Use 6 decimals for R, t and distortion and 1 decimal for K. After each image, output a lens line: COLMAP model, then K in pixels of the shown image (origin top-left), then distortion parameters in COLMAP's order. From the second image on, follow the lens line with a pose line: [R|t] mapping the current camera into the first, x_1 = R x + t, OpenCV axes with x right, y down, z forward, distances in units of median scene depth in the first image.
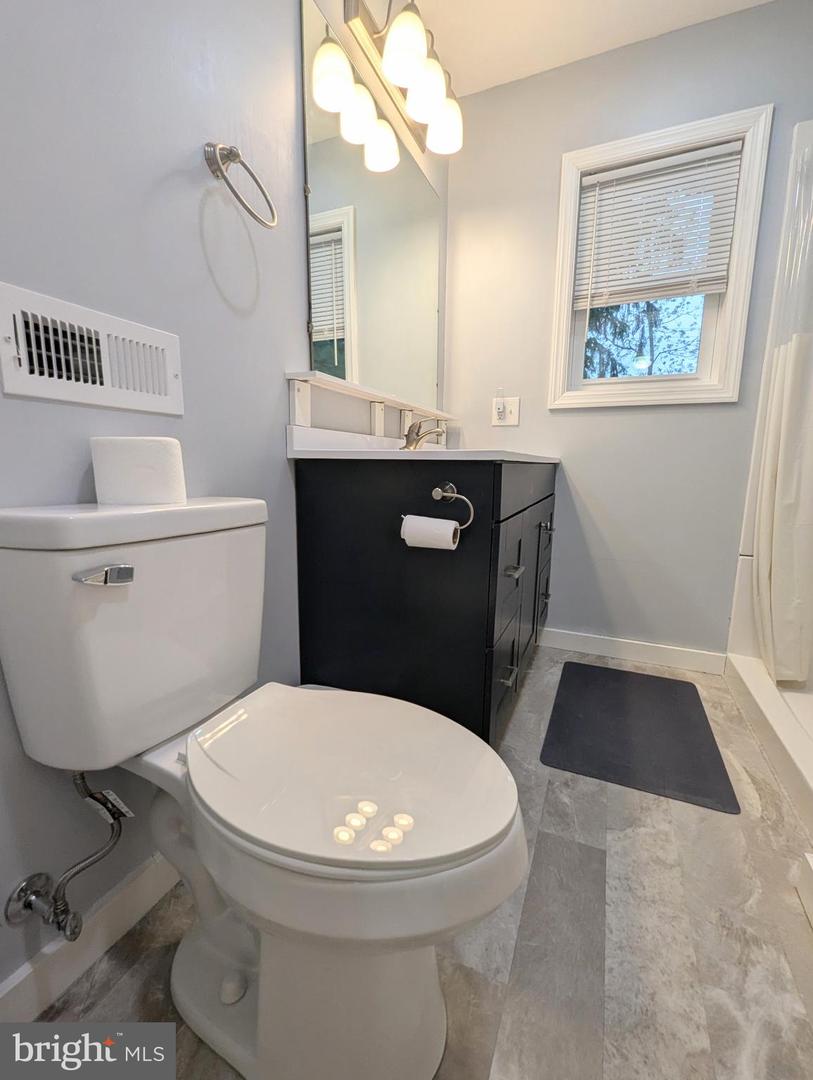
lens RADIAL K [[461.7, 0, 403.8], [0, 461.7, 544.2], [0, 0, 1]] dist [0.003653, 0.000187]
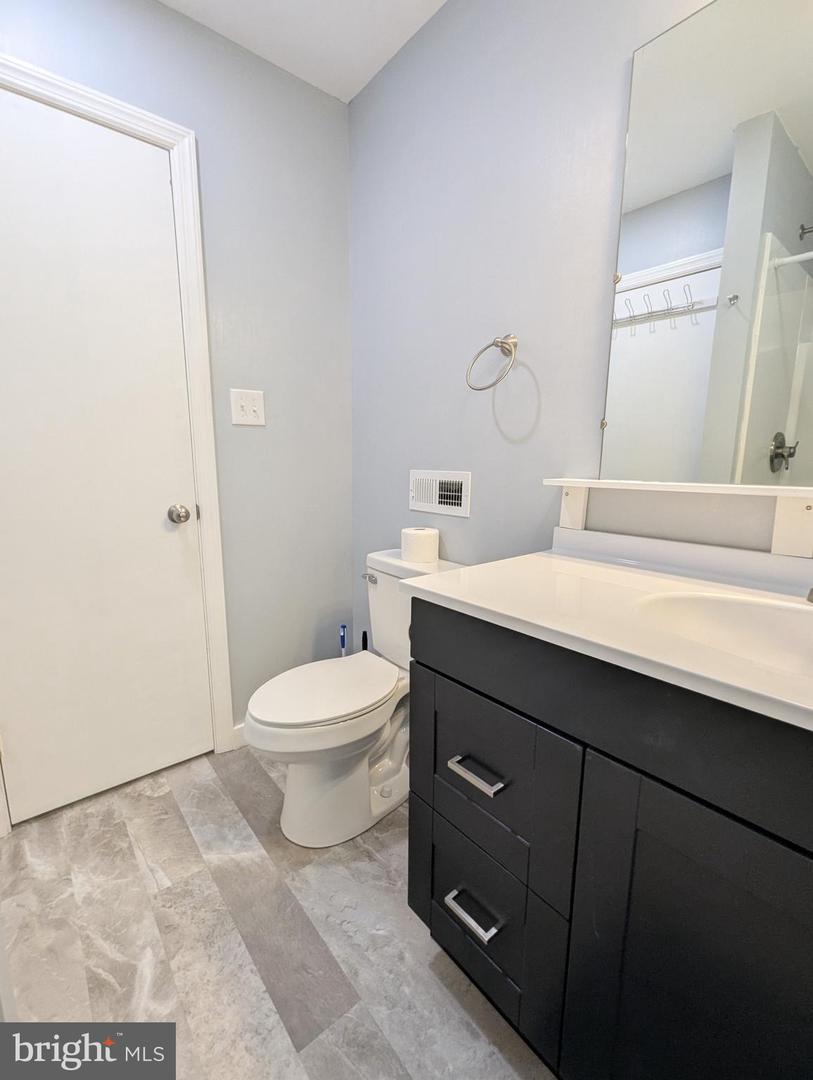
lens RADIAL K [[461.7, 0, 407.1], [0, 461.7, 541.2], [0, 0, 1]] dist [0.003653, 0.000187]
pose [[-0.431368, 0.141262, -0.891048, 0.522458], [-0.167513, 0.957950, 0.232963, -0.252913], [0.886488, 0.249755, -0.389566, 0.682045]]
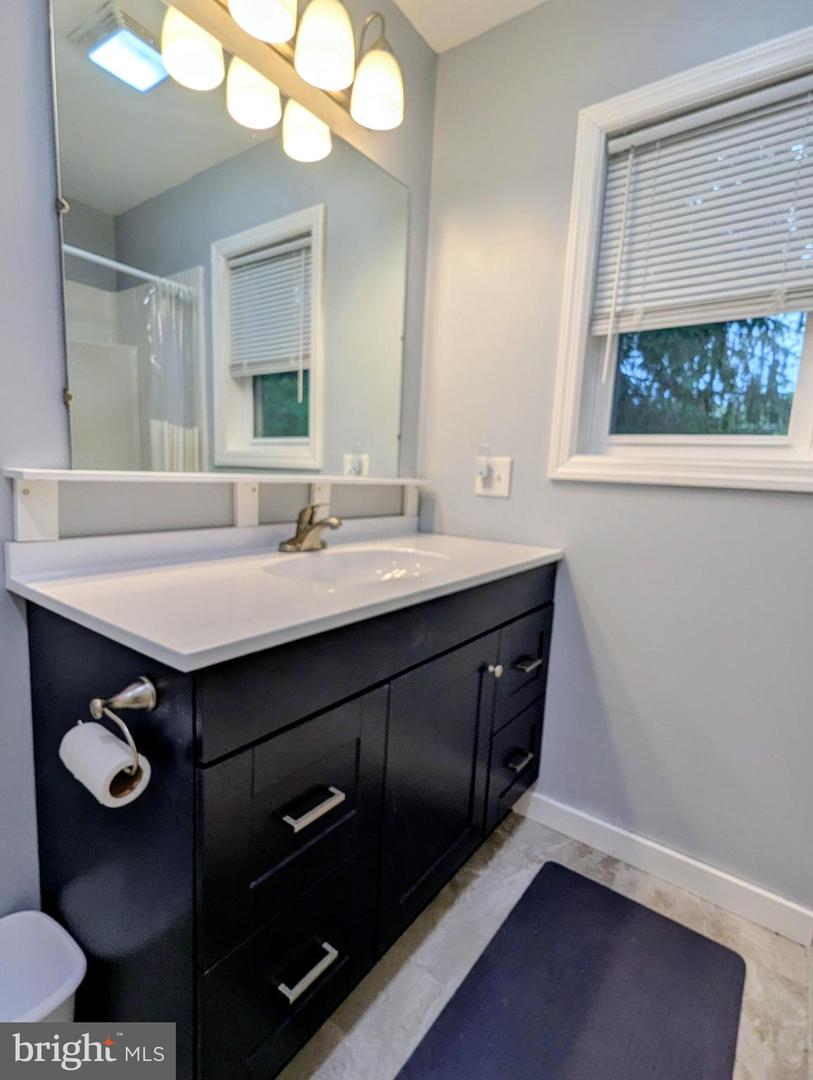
lens RADIAL K [[518.5, 0, 410.2], [0, 518.5, 542.1], [0, 0, 1]] dist [0.003610, 0.000039]
pose [[0.972974, 0.070641, -0.219843, 0.307709], [-0.077967, 0.996647, -0.024816, -0.174398], [0.217353, 0.041286, 0.975220, 0.229528]]
